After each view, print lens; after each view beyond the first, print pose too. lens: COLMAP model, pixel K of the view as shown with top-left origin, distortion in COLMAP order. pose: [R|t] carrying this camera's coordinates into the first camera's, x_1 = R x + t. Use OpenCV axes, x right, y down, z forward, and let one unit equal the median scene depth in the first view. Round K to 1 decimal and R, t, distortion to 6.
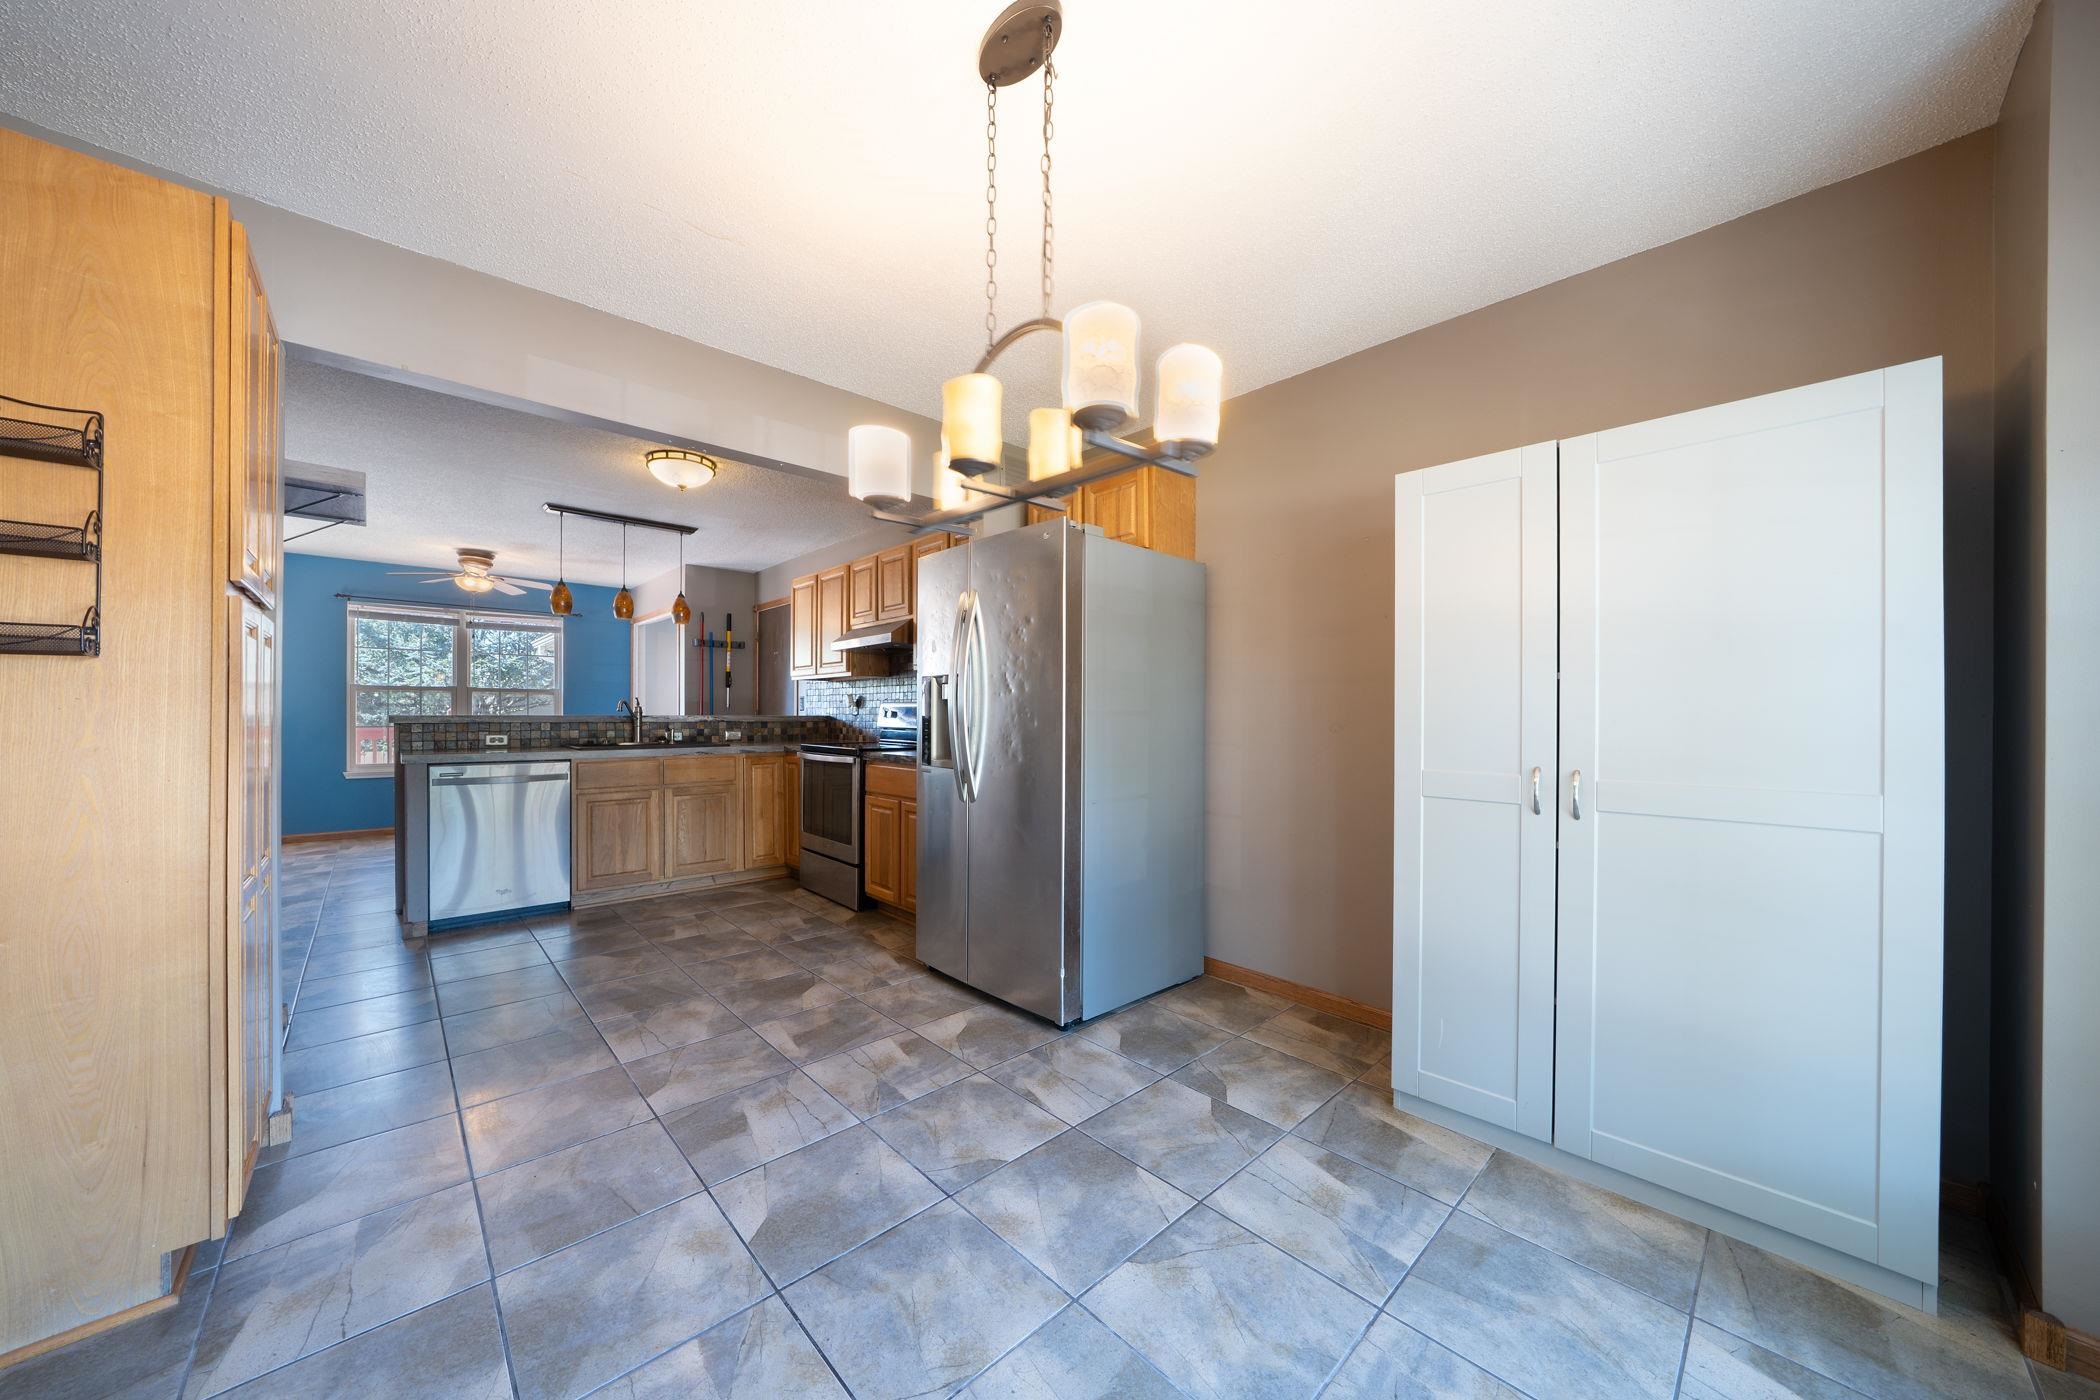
lens RADIAL K [[701.5, 0, 1030.5], [0, 701.5, 712.4], [0, 0, 1]] dist [-0.006436, -0.000023]
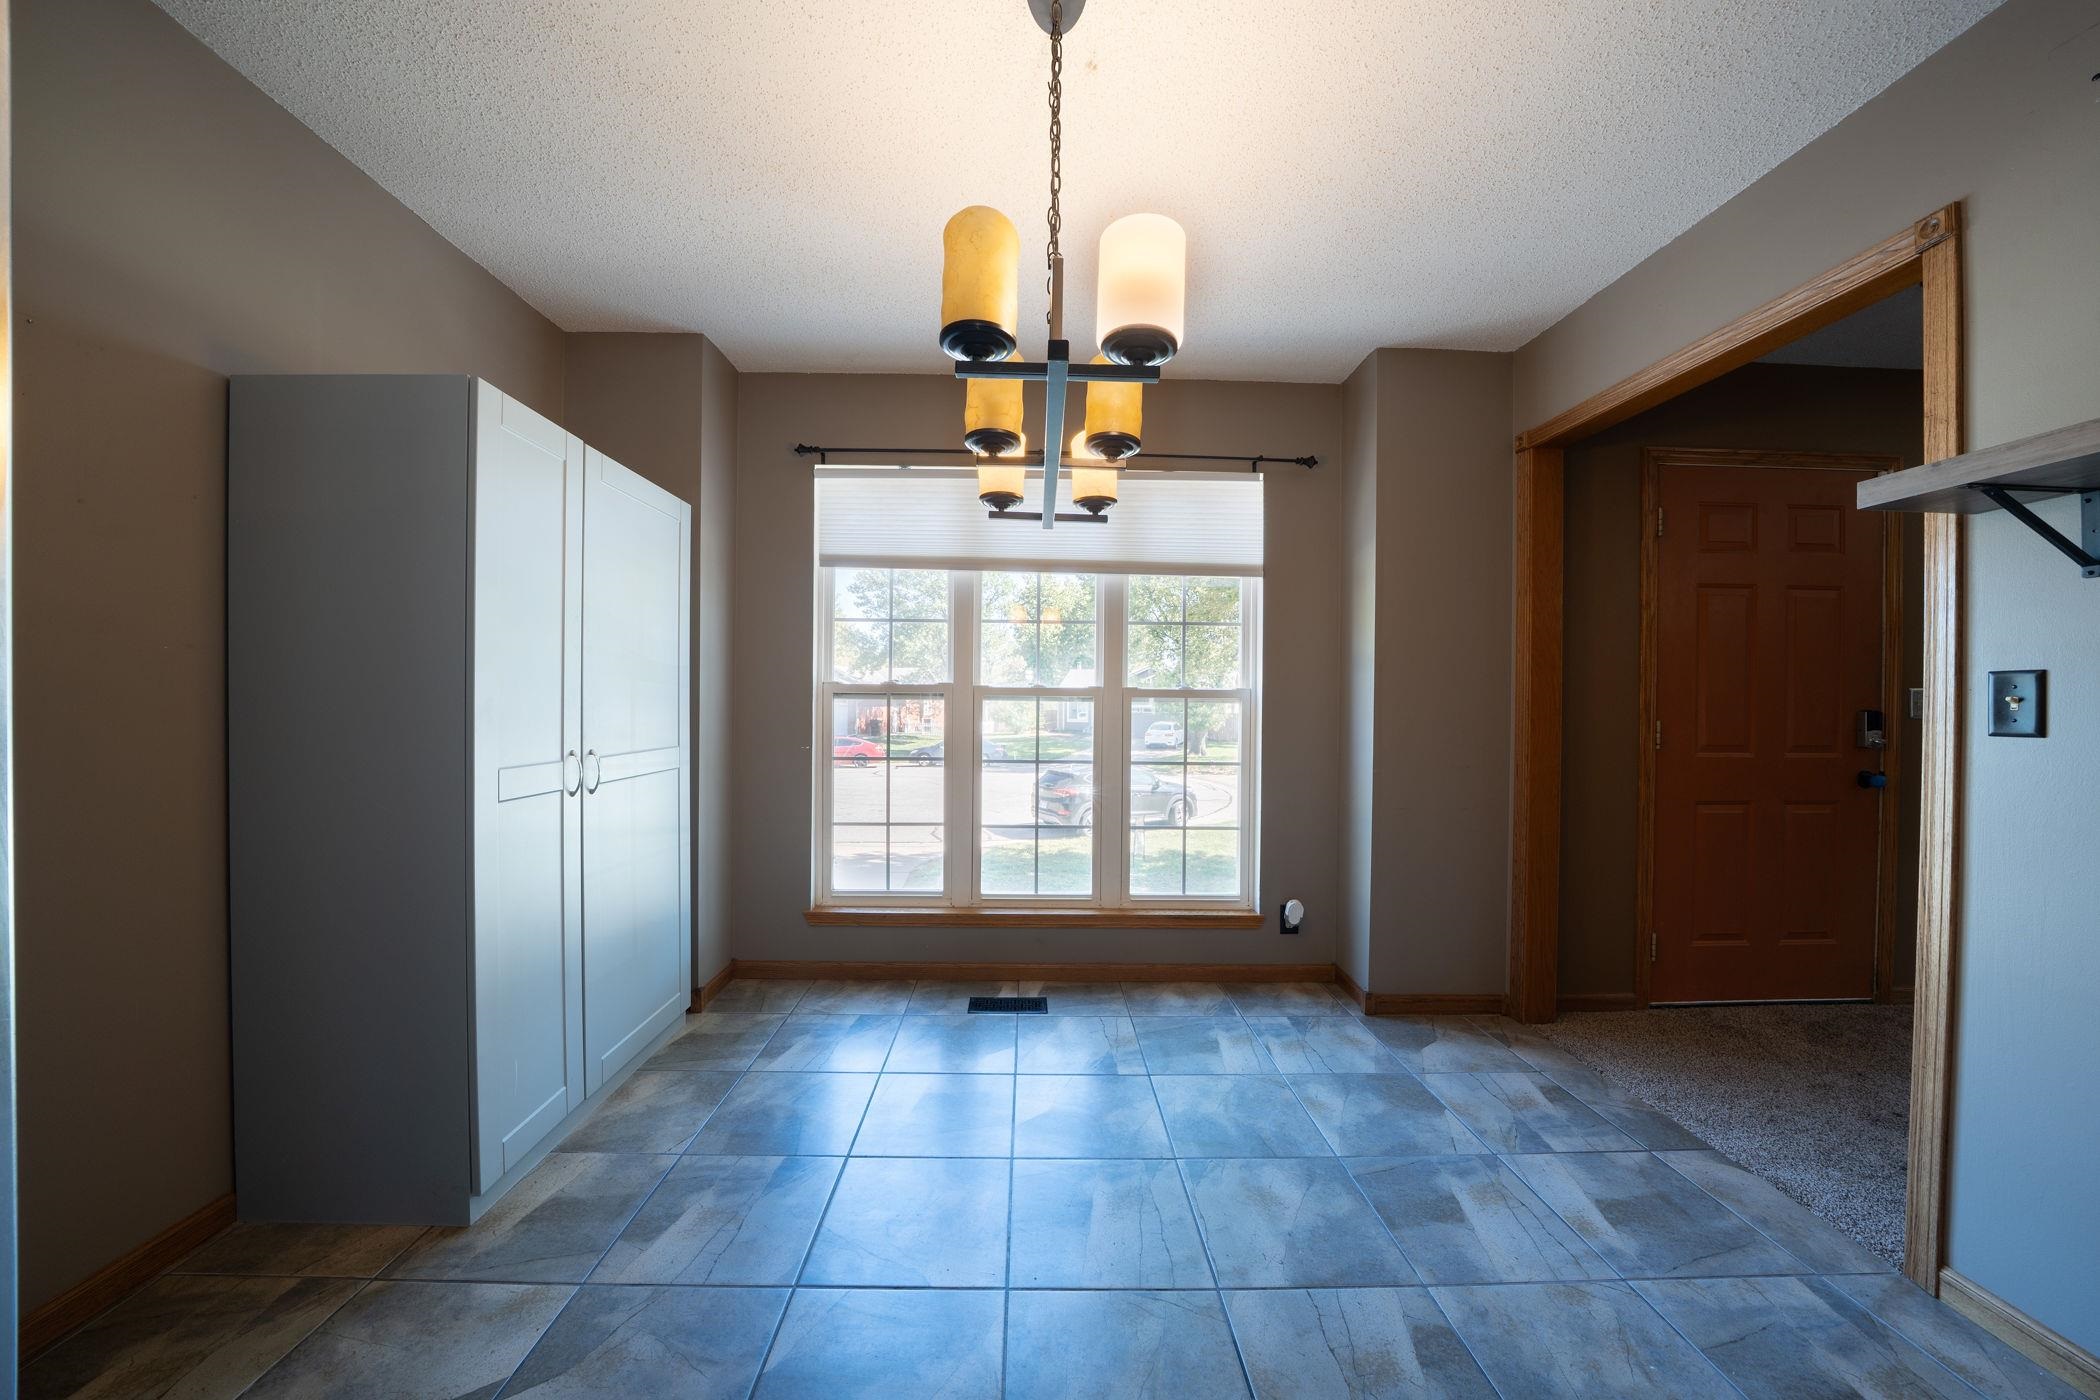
lens RADIAL K [[725.1, 0, 1046.3], [0, 725.1, 707.7], [0, 0, 1]] dist [-0.022121, -0.000019]
pose [[-0.751296, -0.018183, 0.659714, -0.247974], [-0.012947, 0.999834, 0.012813, -0.003414], [-0.659838, 0.001085, -0.751407, 0.670360]]
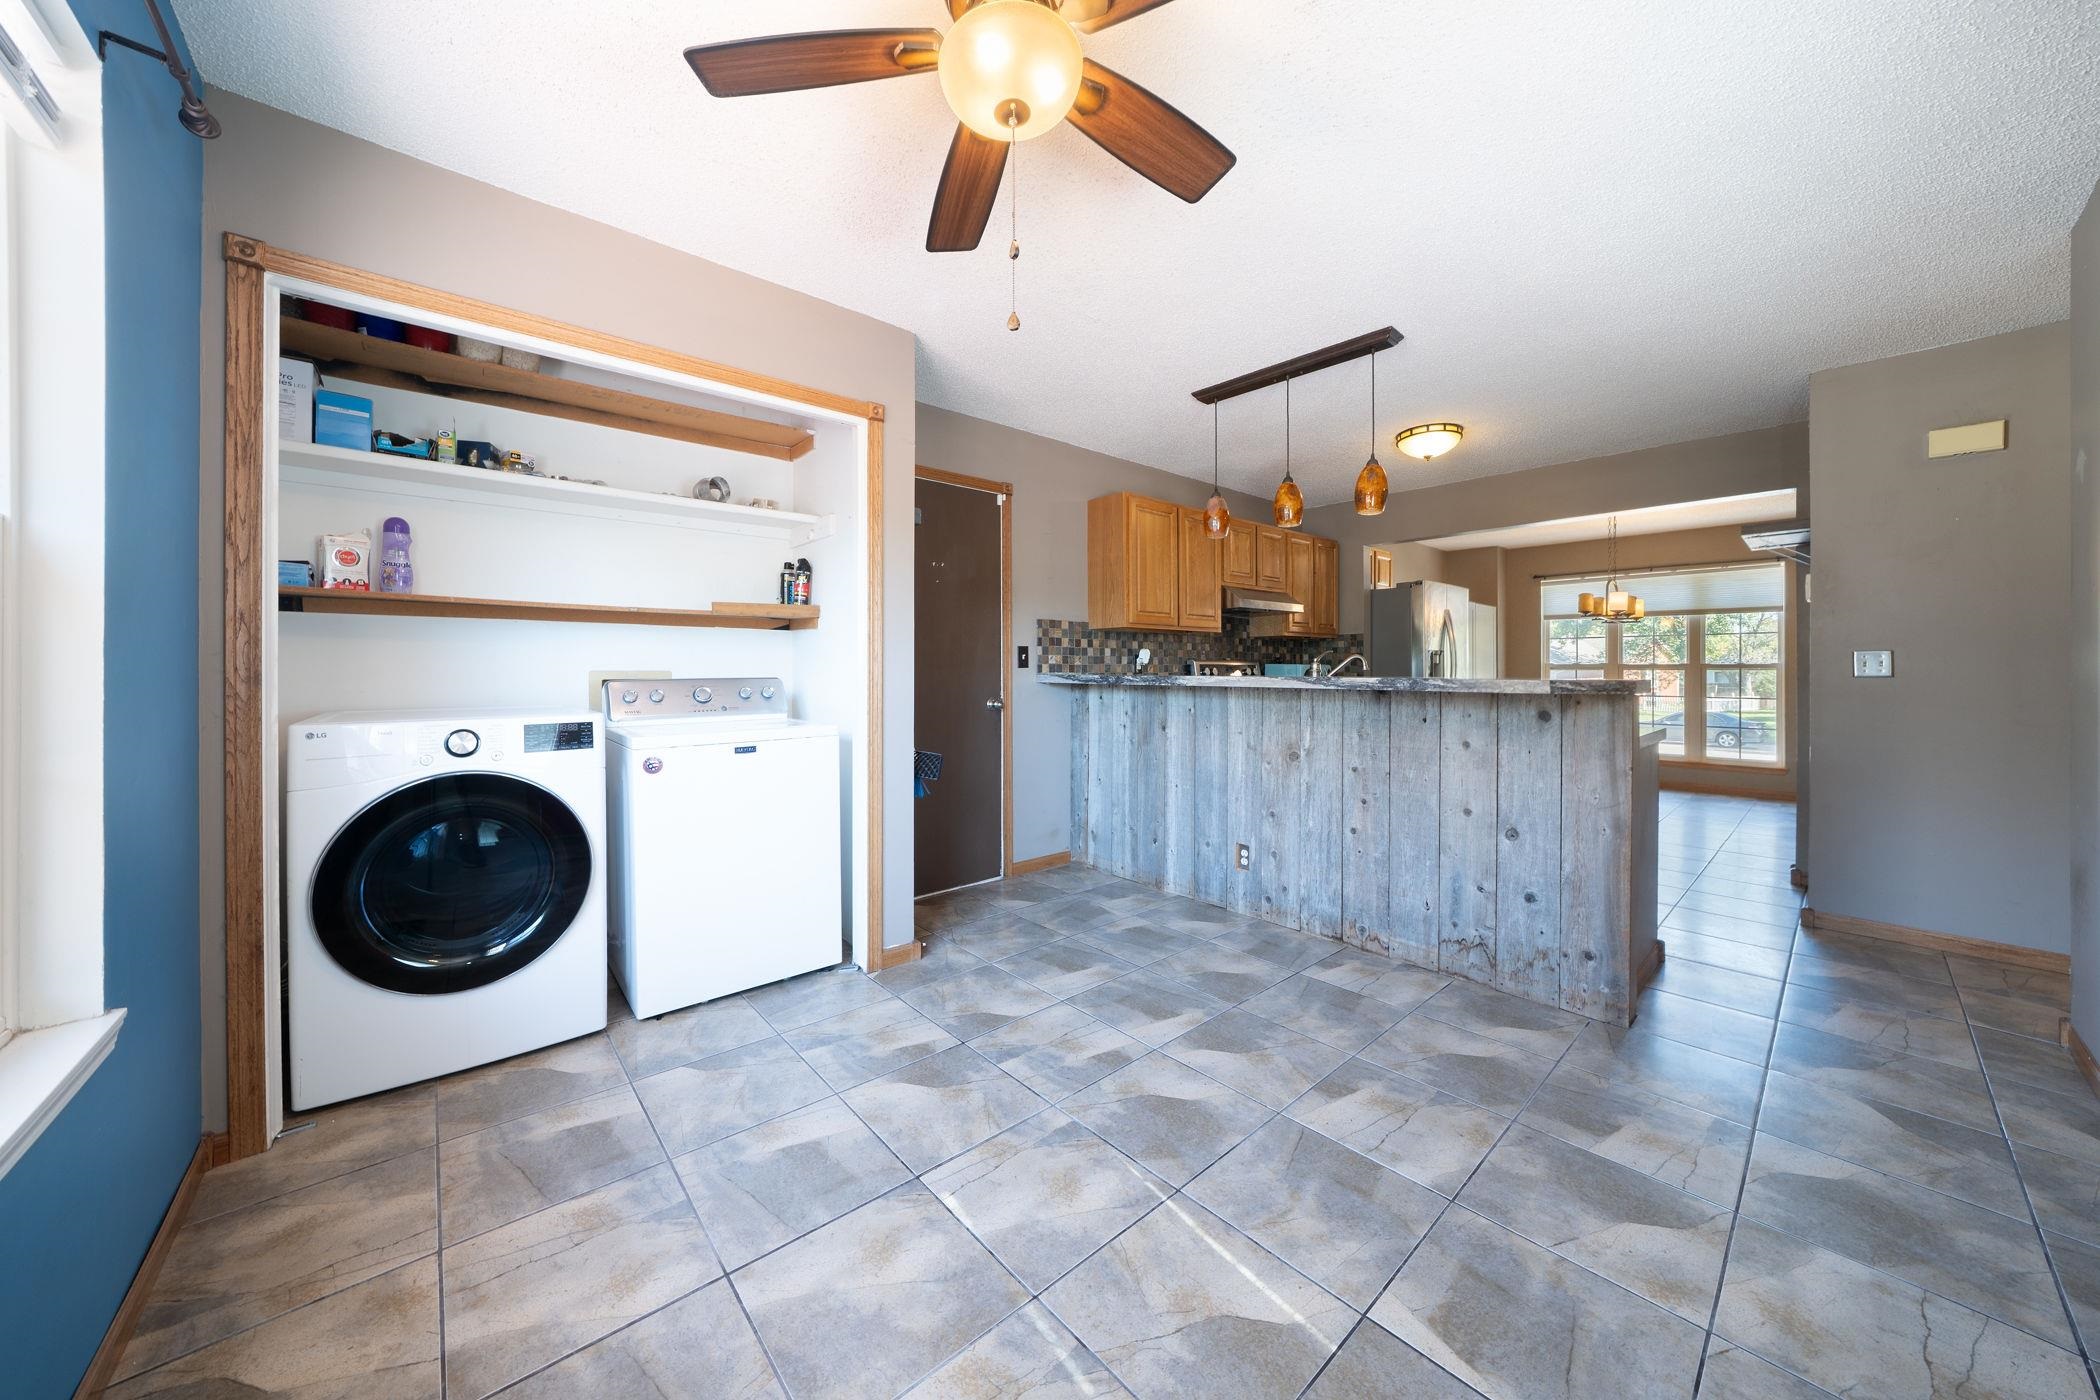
lens RADIAL K [[719.8, 0, 1034.2], [0, 719.8, 671.3], [0, 0, 1]] dist [-0.009541, 0.000061]
pose [[0.036207, -0.003303, 0.999339, -1.751406], [0.000667, 0.999994, 0.003281, -0.002795], [-0.999344, 0.000548, 0.036209, 1.697479]]
